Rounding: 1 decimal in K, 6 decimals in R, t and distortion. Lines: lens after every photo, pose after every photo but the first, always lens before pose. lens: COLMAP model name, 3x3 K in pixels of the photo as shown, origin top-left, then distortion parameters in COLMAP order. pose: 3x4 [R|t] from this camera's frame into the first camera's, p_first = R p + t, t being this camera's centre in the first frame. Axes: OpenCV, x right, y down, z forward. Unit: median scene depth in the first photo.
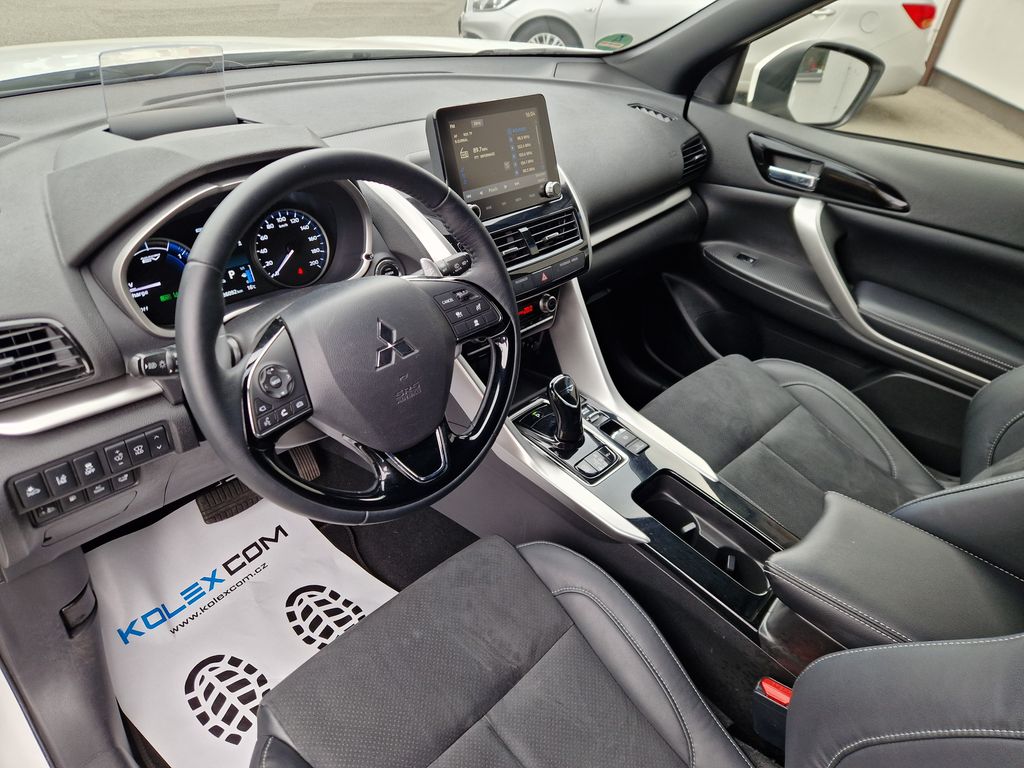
lens RADIAL K [[686.7, 0, 511.7], [0, 686.7, 372.0], [0, 0, 1]] dist [0.022456, -0.000997]
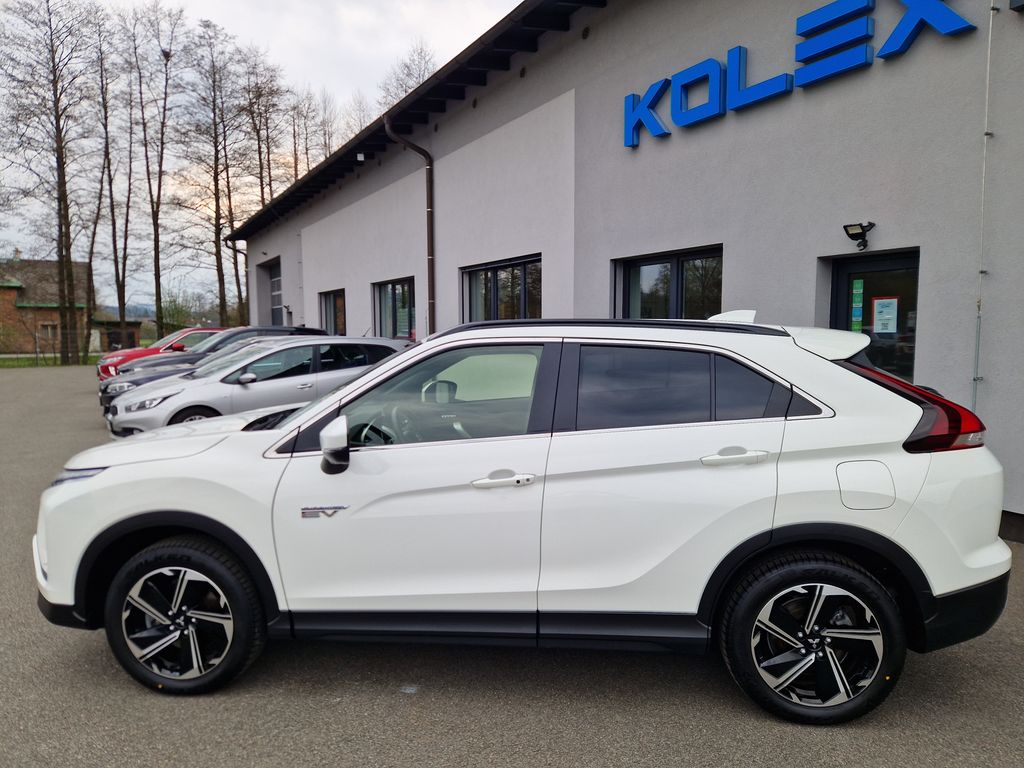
lens RADIAL K [[688.0, 0, 512.0], [0, 688.0, 384.0], [0, 0, 1]] dist [0.050182, -0.035453]
pose [[0.777401, -0.150769, 0.610669, -1.488760], [0.415473, 0.851998, -0.318560, 0.839850], [-0.472260, 0.501366, 0.724985, -1.782785]]
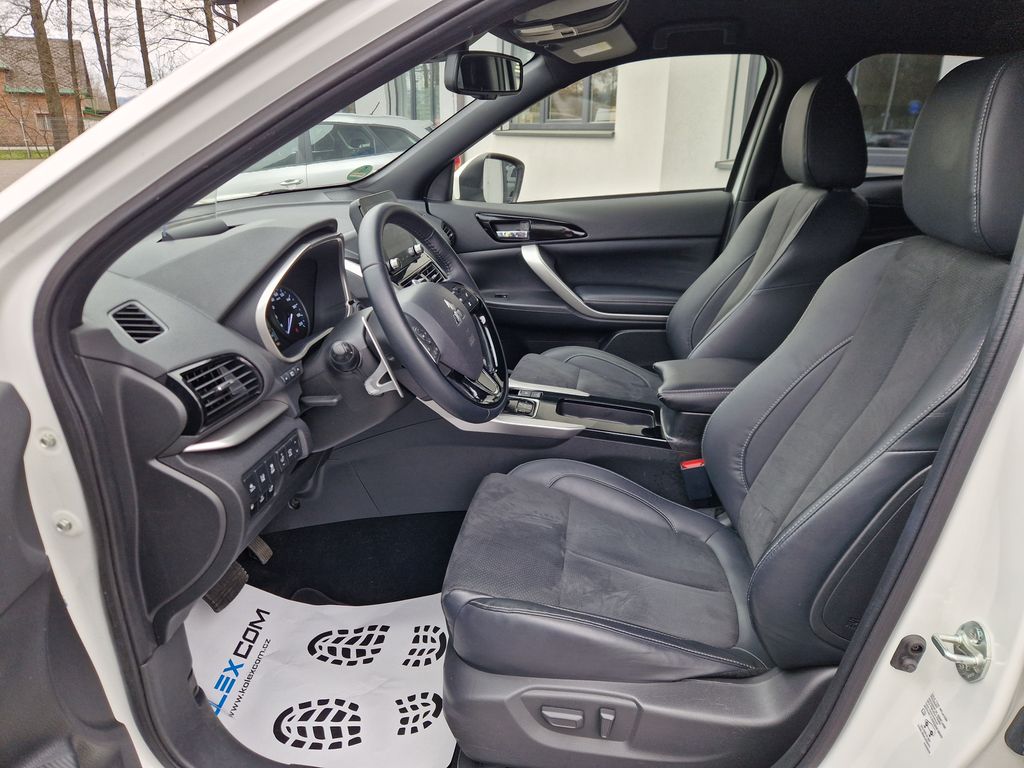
lens RADIAL K [[688.0, 0, 512.0], [0, 688.0, 384.0], [0, 0, 1]] dist [0.050182, -0.035453]
pose [[0.804195, -0.287464, 0.520225, -0.513669], [0.388514, 0.916627, -0.094082, 0.169167], [-0.449808, 0.277775, 0.848831, -0.196066]]
